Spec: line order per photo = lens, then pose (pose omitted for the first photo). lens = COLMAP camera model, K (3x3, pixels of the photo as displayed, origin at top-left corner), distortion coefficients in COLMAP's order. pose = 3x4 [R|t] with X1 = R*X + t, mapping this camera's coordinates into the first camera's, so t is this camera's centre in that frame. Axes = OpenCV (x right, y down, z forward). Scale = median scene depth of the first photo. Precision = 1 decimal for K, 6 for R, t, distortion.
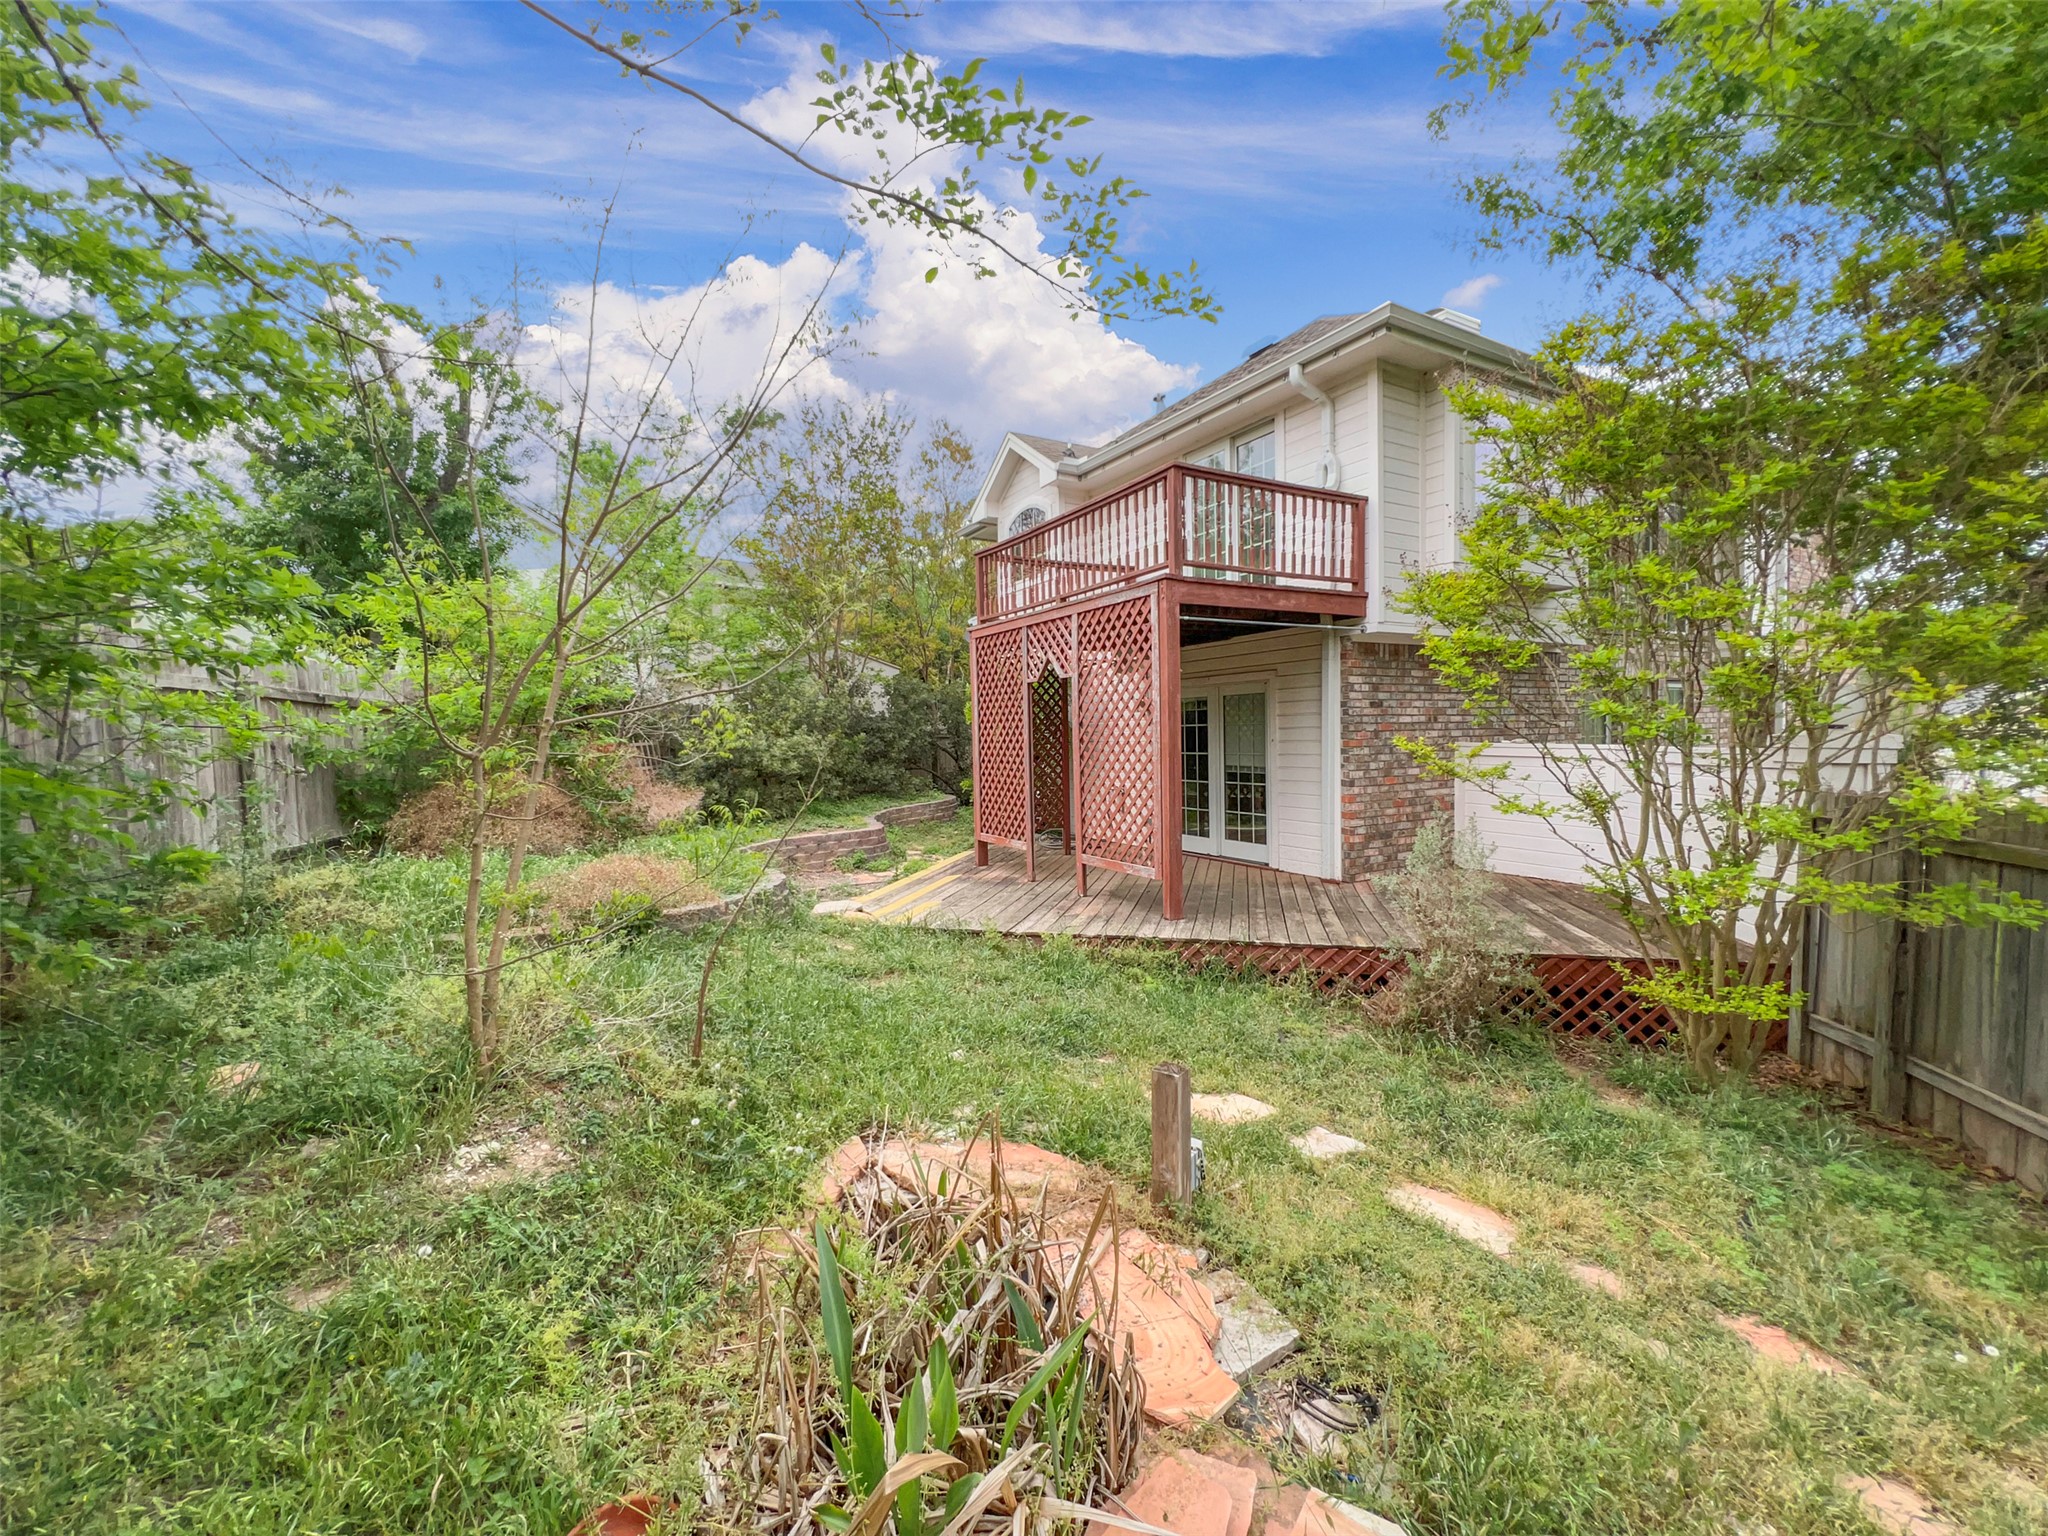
lens RADIAL K [[831.1, 0, 1030.7], [0, 831.1, 762.9], [0, 0, 1]] dist [0.002108, 0.000173]
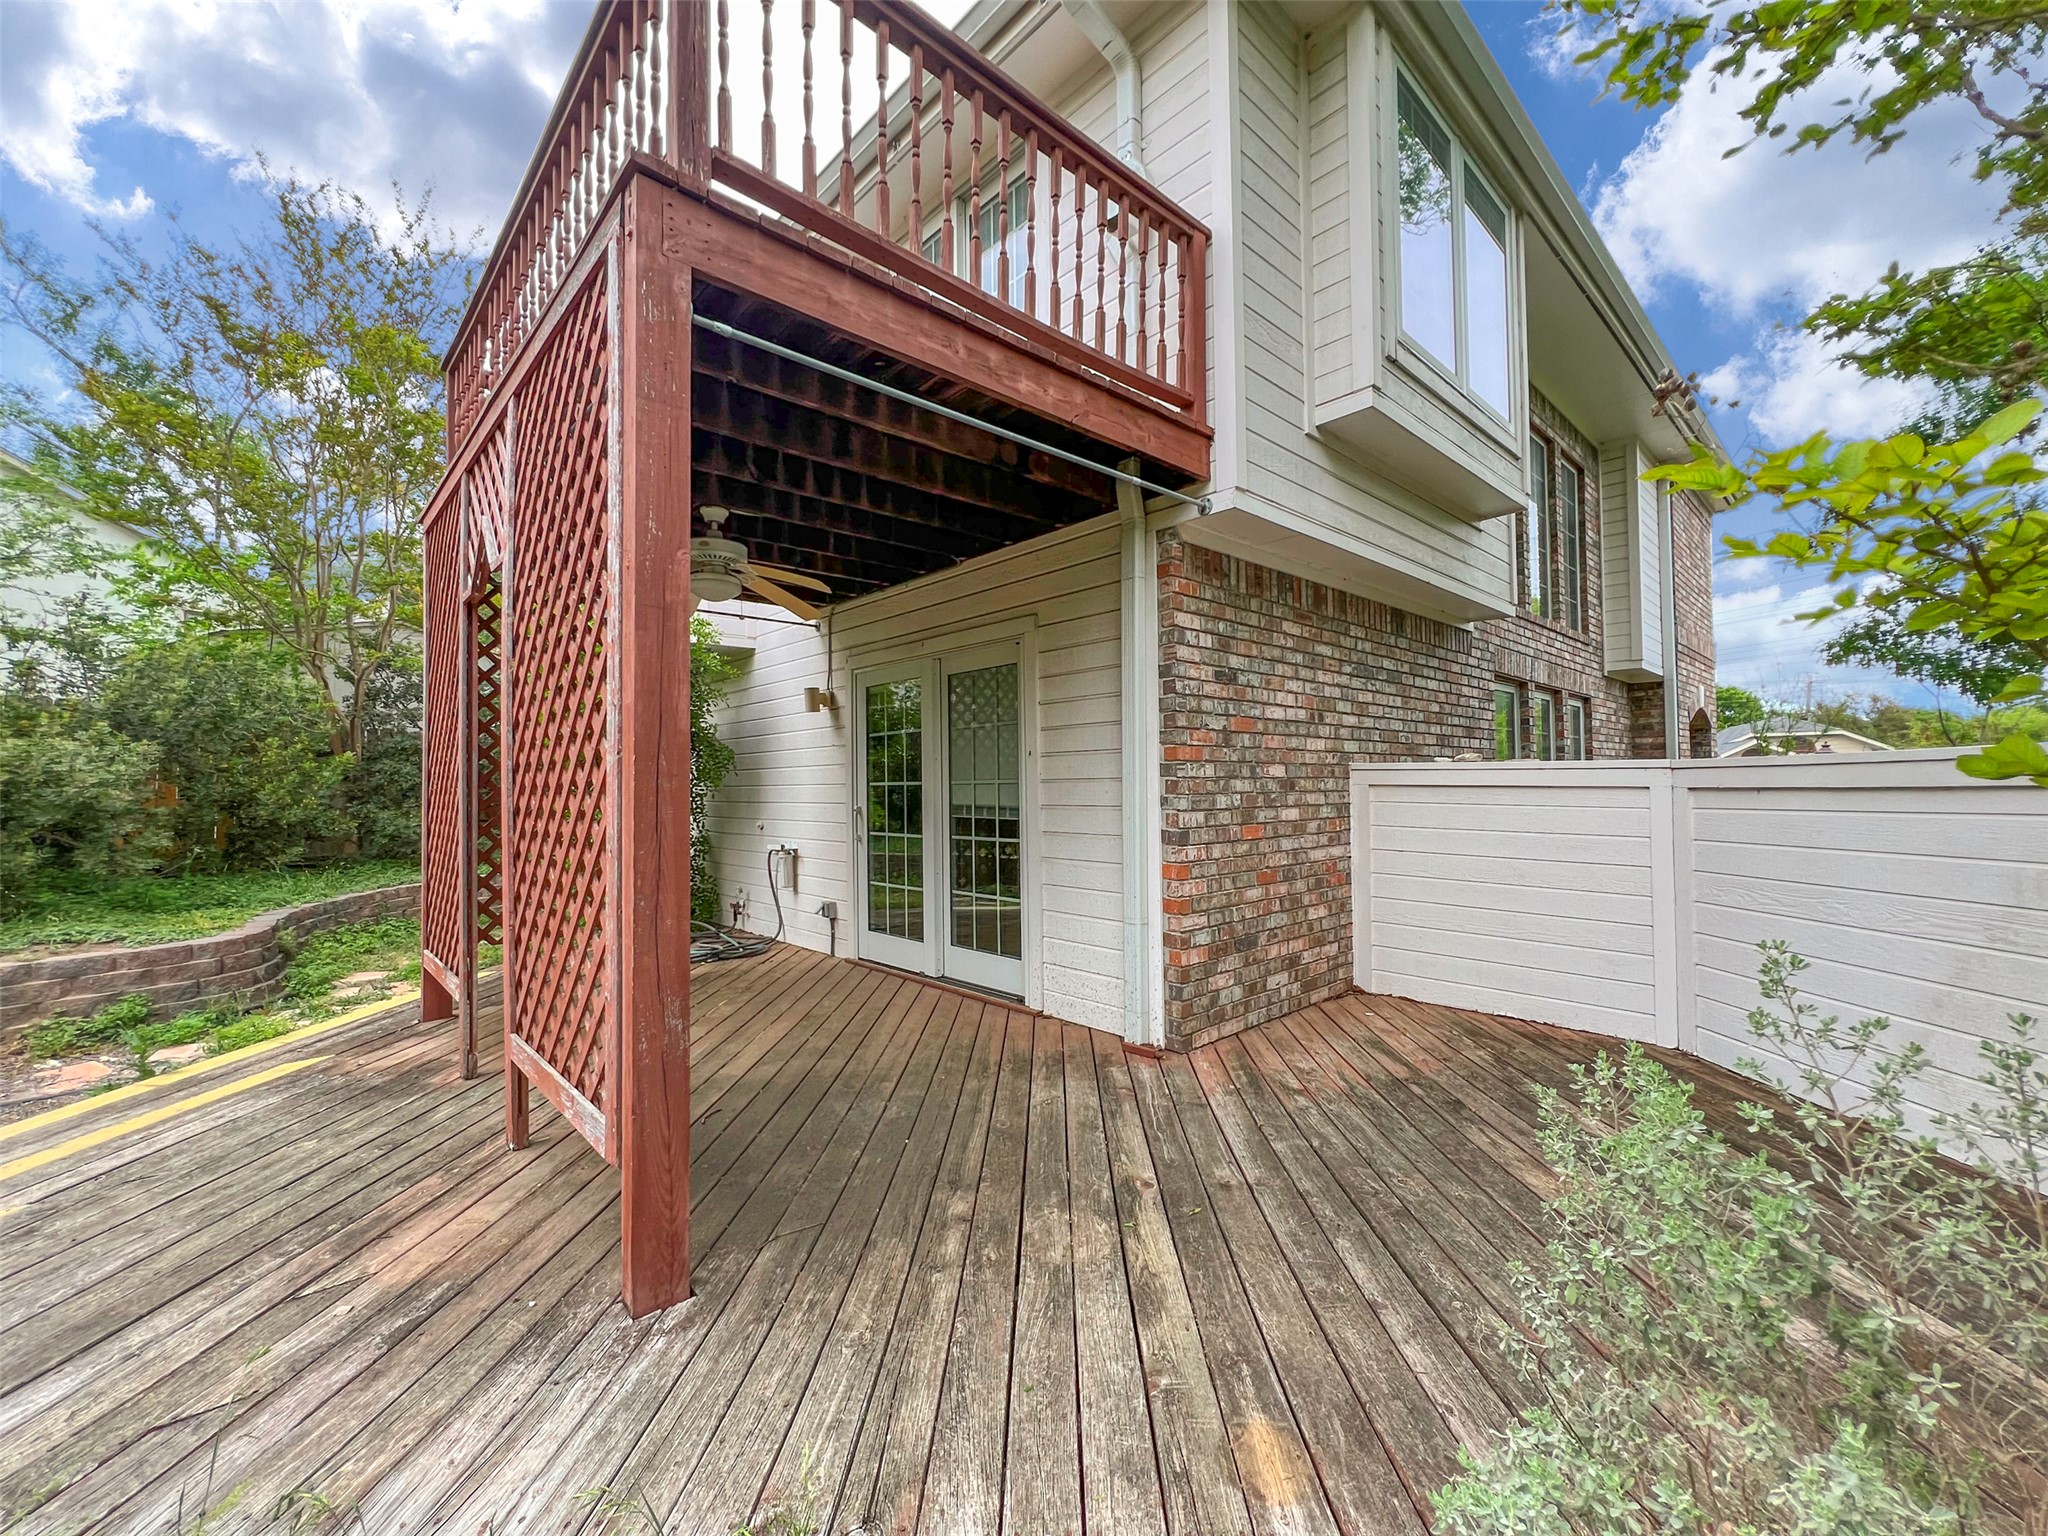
lens RADIAL K [[831.1, 0, 1019.3], [0, 831.1, 776.7], [0, 0, 1]] dist [0.002108, 0.000173]
pose [[0.976897, 0.008117, 0.213557, 0.191987], [0.002249, 0.998833, -0.048255, 0.012158], [-0.213699, 0.047620, 0.975738, 0.550749]]
